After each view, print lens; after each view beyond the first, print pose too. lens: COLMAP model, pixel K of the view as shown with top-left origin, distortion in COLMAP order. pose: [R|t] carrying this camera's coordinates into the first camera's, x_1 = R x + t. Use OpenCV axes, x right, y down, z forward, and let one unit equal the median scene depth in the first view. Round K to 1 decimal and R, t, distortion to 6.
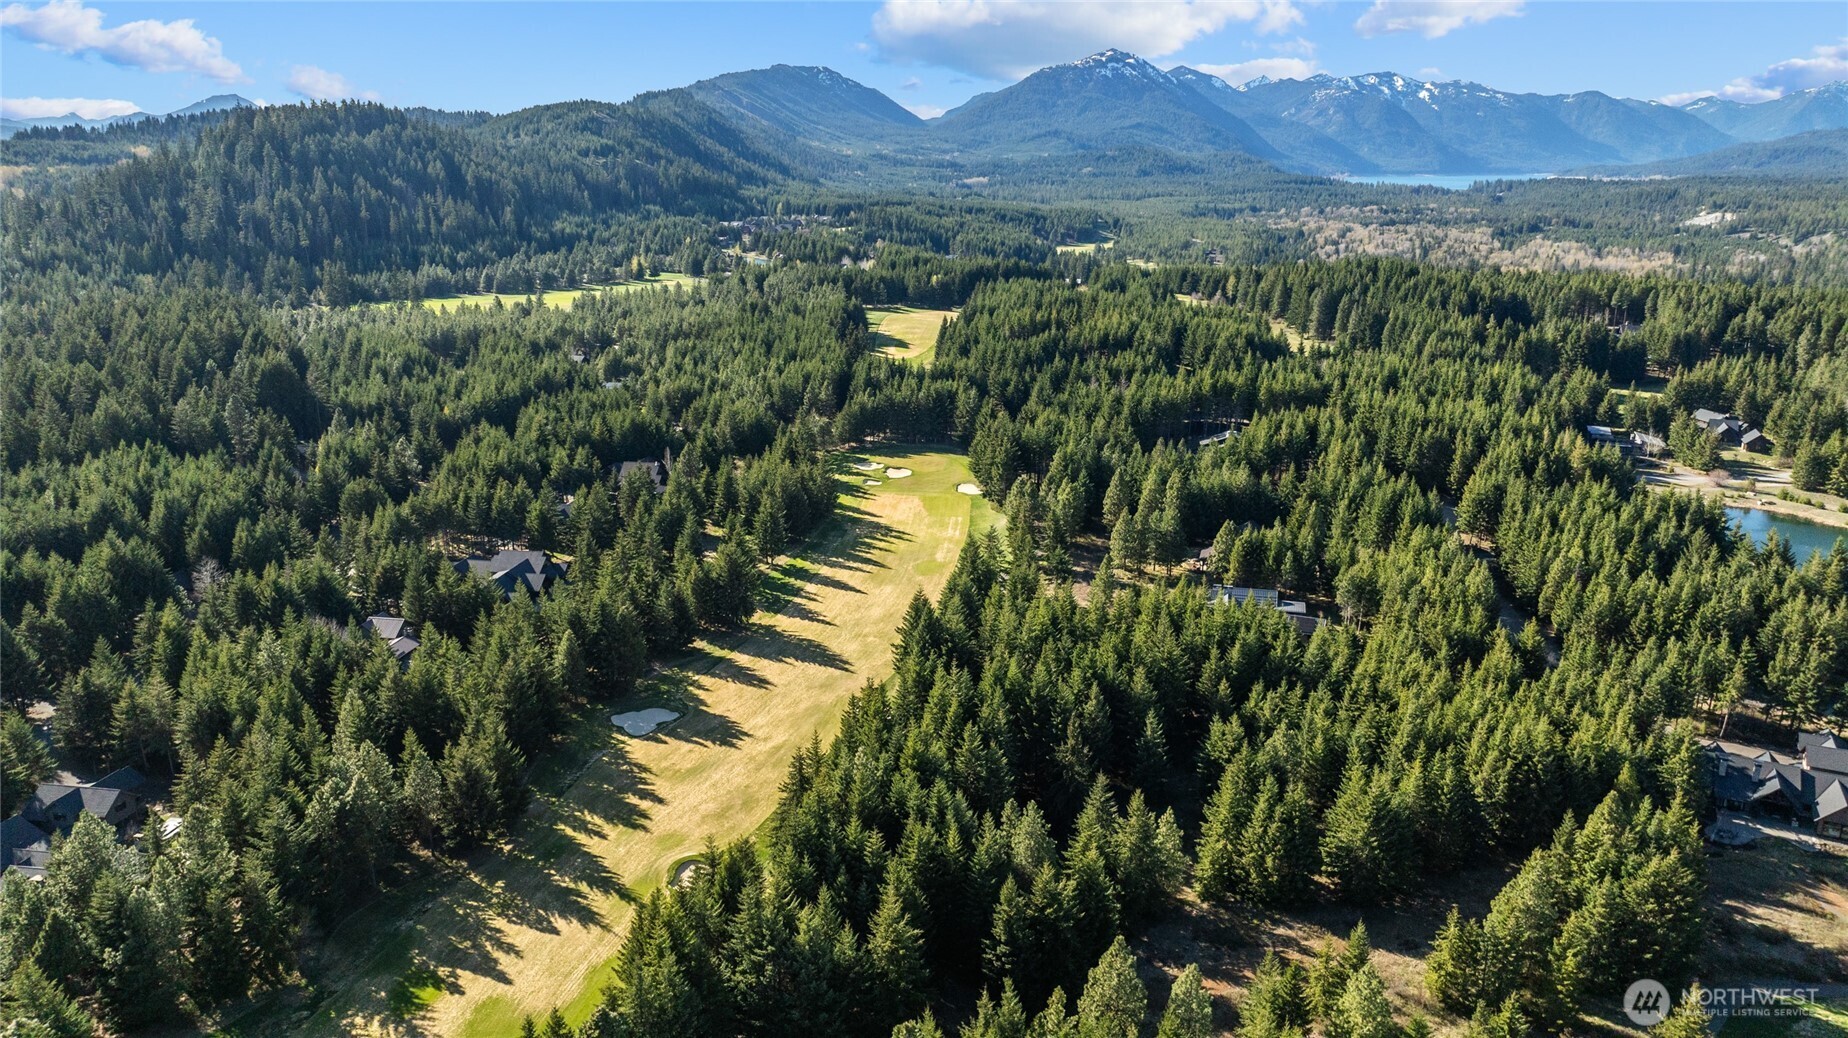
lens RADIAL K [[1307.1, 0, 931.4], [0, 1307.1, 570.2], [0, 0, 1]] dist [-0.023345, 0.023813]
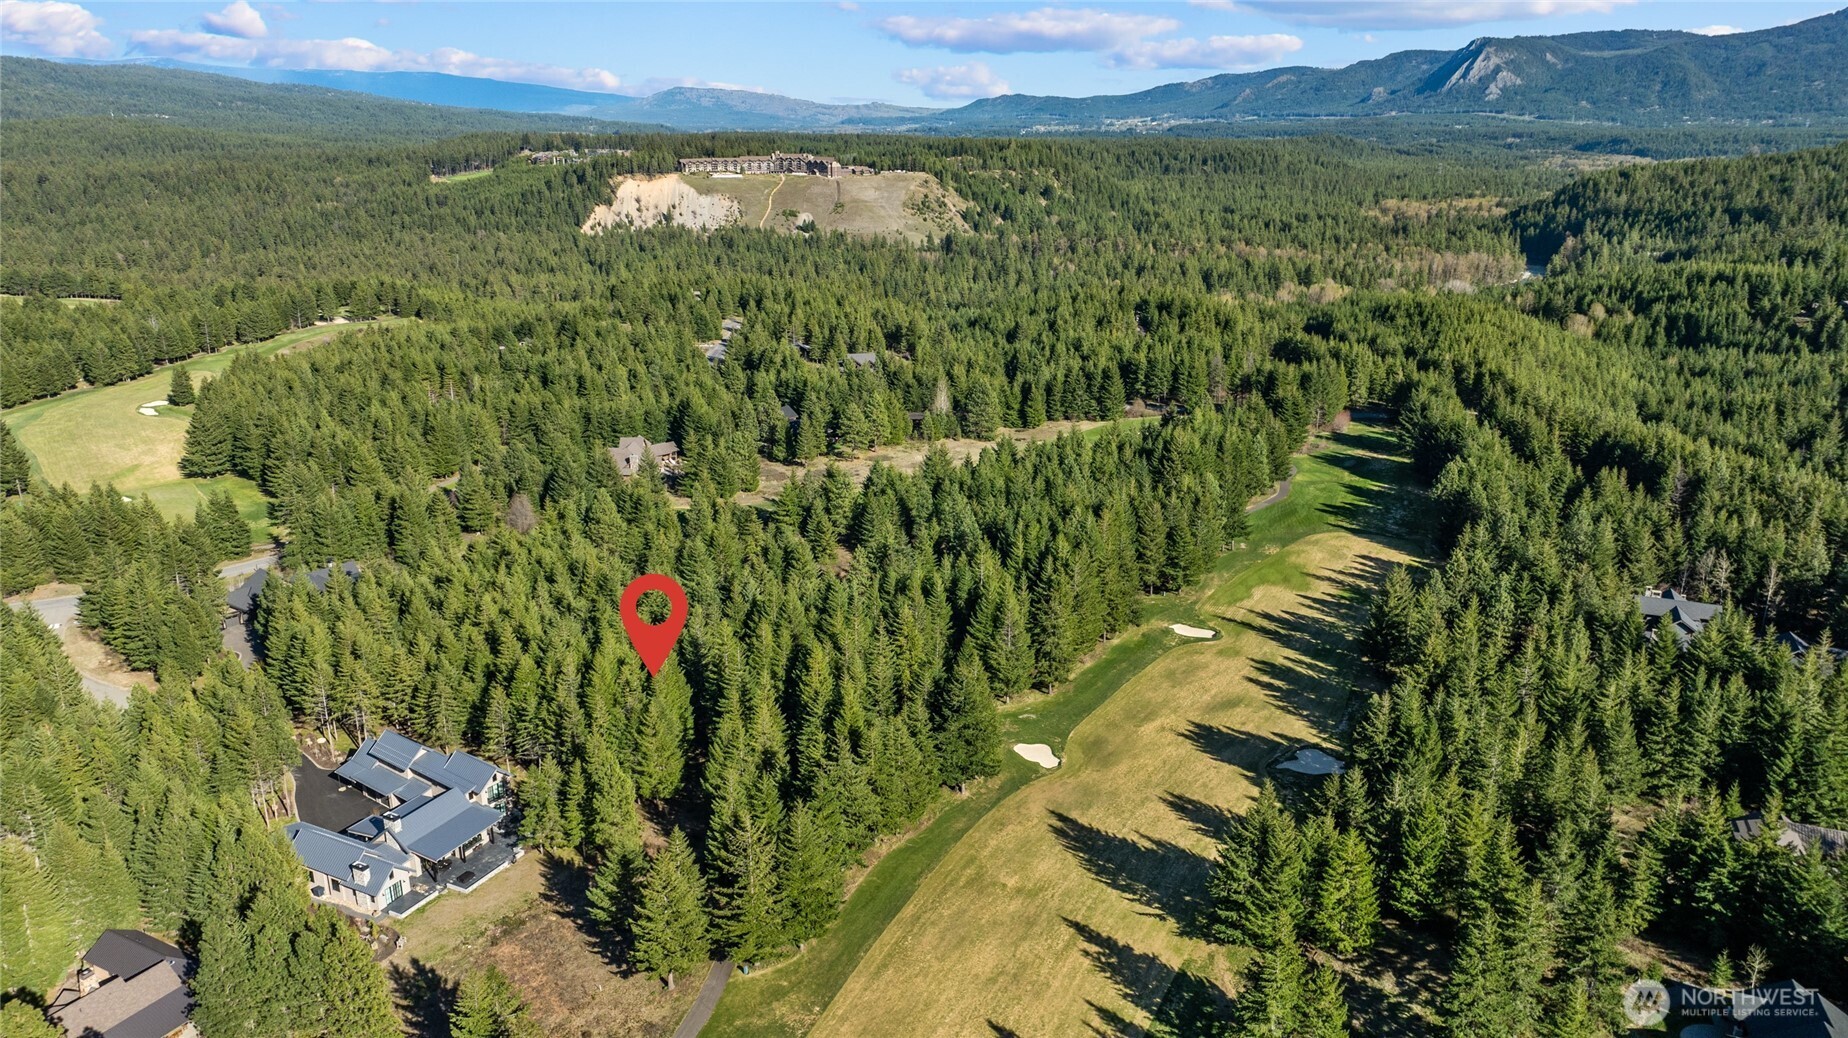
lens RADIAL K [[1307.1, 0, 927.5], [0, 1307.1, 518.3], [0, 0, 1]] dist [-0.023345, 0.023813]
pose [[-0.976654, -0.061131, 0.205939, -0.030854], [0.069016, 0.818545, 0.570282, -0.108194], [-0.203432, 0.571181, -0.795215, 0.352320]]
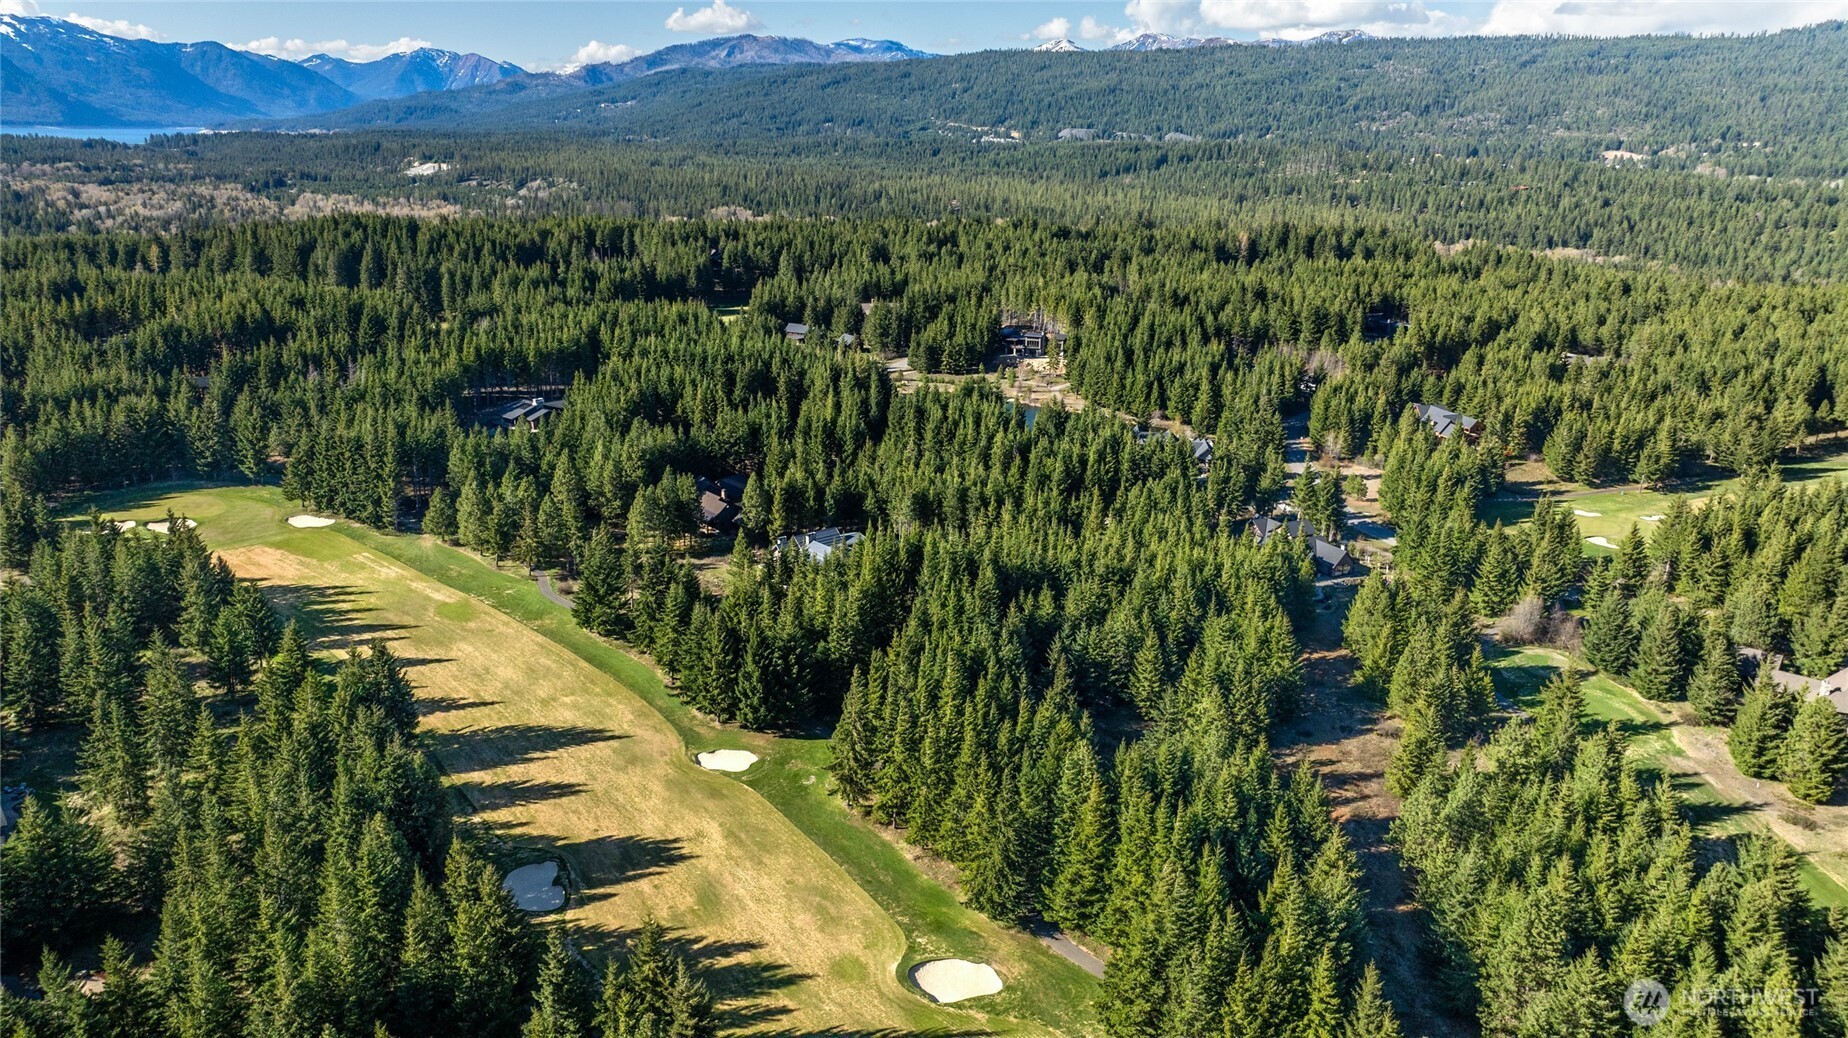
lens RADIAL K [[1307.1, 0, 937.6], [0, 1307.1, 527.0], [0, 0, 1]] dist [-0.023345, 0.023813]
pose [[0.580270, -0.232847, 0.780429, -0.129339], [0.231544, 0.965881, 0.116020, -0.022354], [-0.780817, 0.113381, 0.614386, 0.082803]]
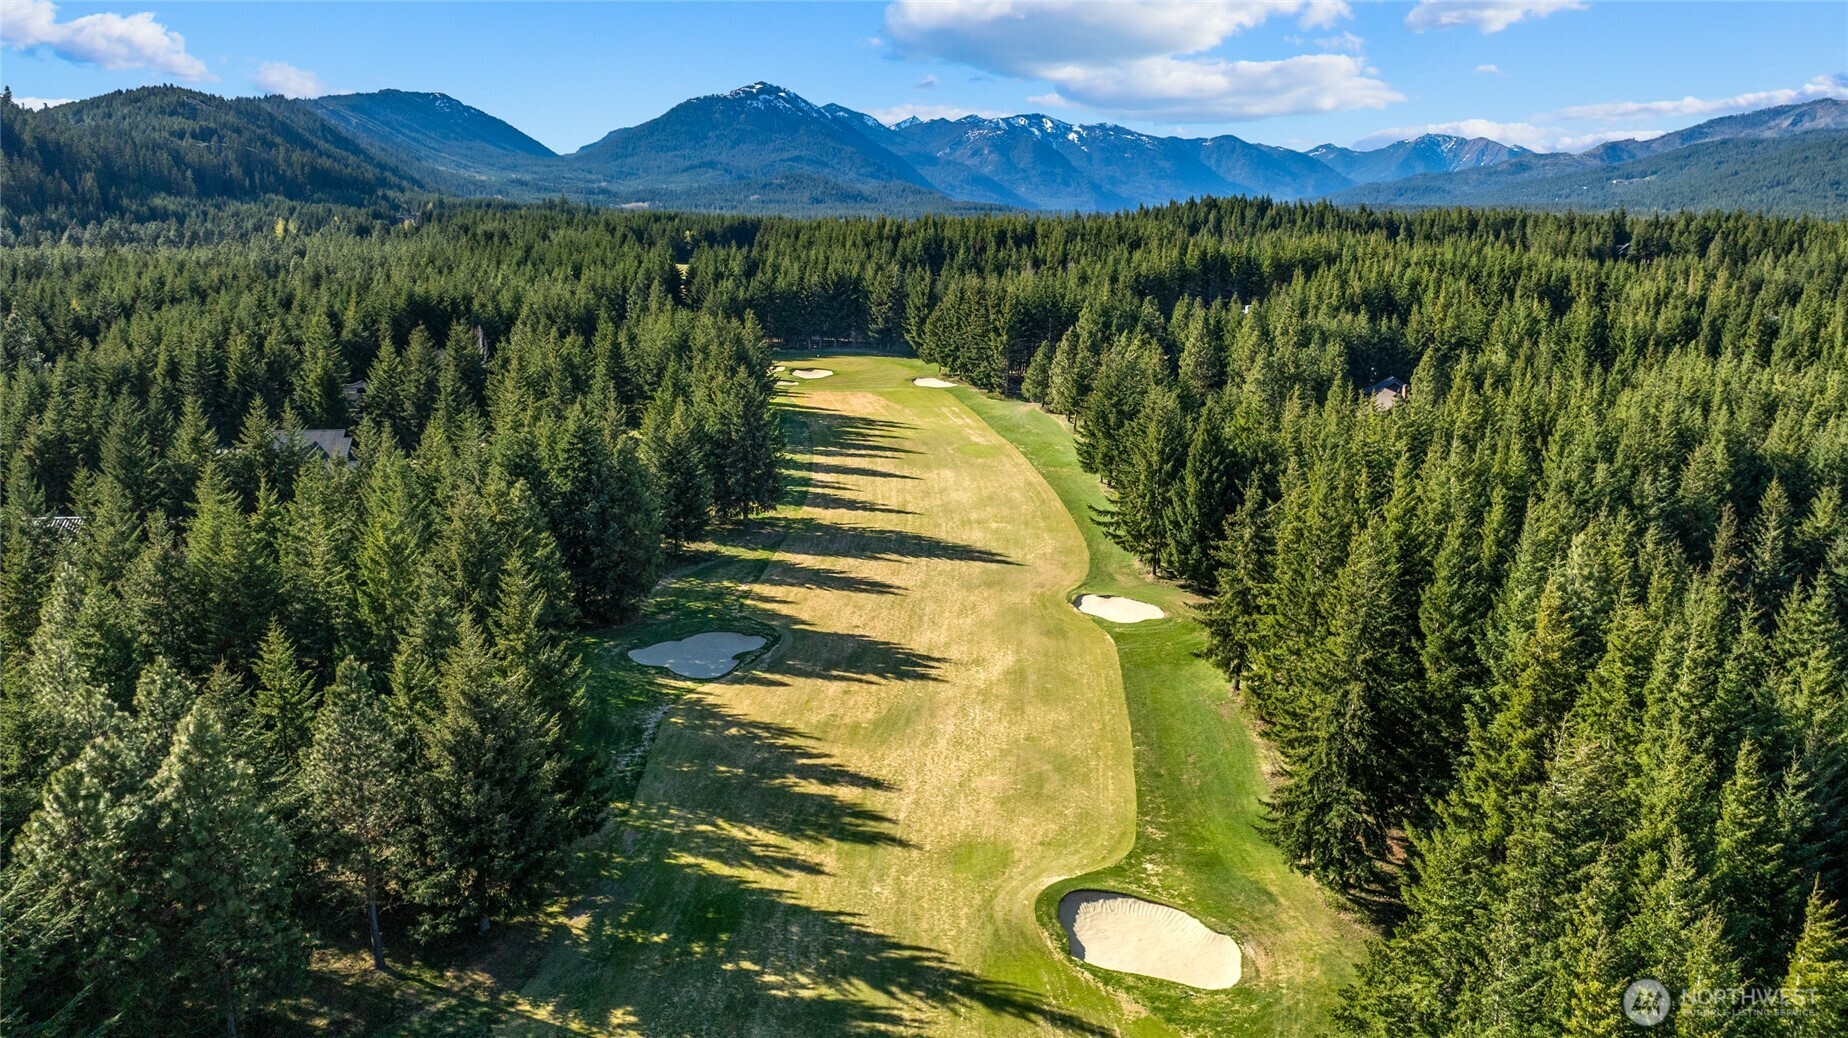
lens RADIAL K [[1409.8, 0, 925.7], [0, 1409.8, 508.8], [0, 0, 1]] dist [-0.024745, 0.015826]
pose [[0.967882, -0.049810, 0.246420, -0.057964], [0.073644, 0.993353, -0.088467, 0.024884], [-0.240376, 0.103773, 0.965117, 0.103817]]
